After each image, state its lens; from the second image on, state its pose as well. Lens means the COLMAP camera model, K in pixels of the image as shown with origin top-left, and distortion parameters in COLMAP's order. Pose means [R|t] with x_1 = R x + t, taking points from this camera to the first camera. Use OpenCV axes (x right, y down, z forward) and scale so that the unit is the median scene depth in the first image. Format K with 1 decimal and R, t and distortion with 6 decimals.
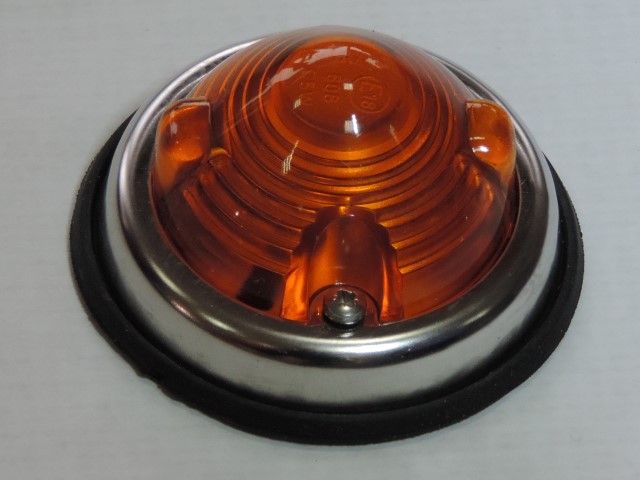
lens RADIAL K [[4537.1, 0, 317.8], [0, 4537.1, 240.4], [0, 0, 1]] dist [2.332816, 0.000000]
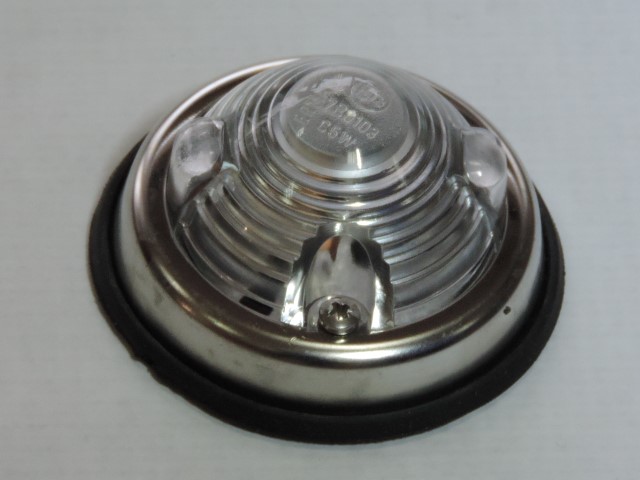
lens RADIAL K [[3755.5, 0, 323.3], [0, 3755.5, 266.5], [0, 0, 1]] dist [3.919870, 0.000000]
pose [[0.999613, 0.027493, 0.004226, -0.002524], [-0.027489, 0.999621, -0.001211, 0.004352], [-0.004258, 0.001094, 0.999990, 0.105951]]
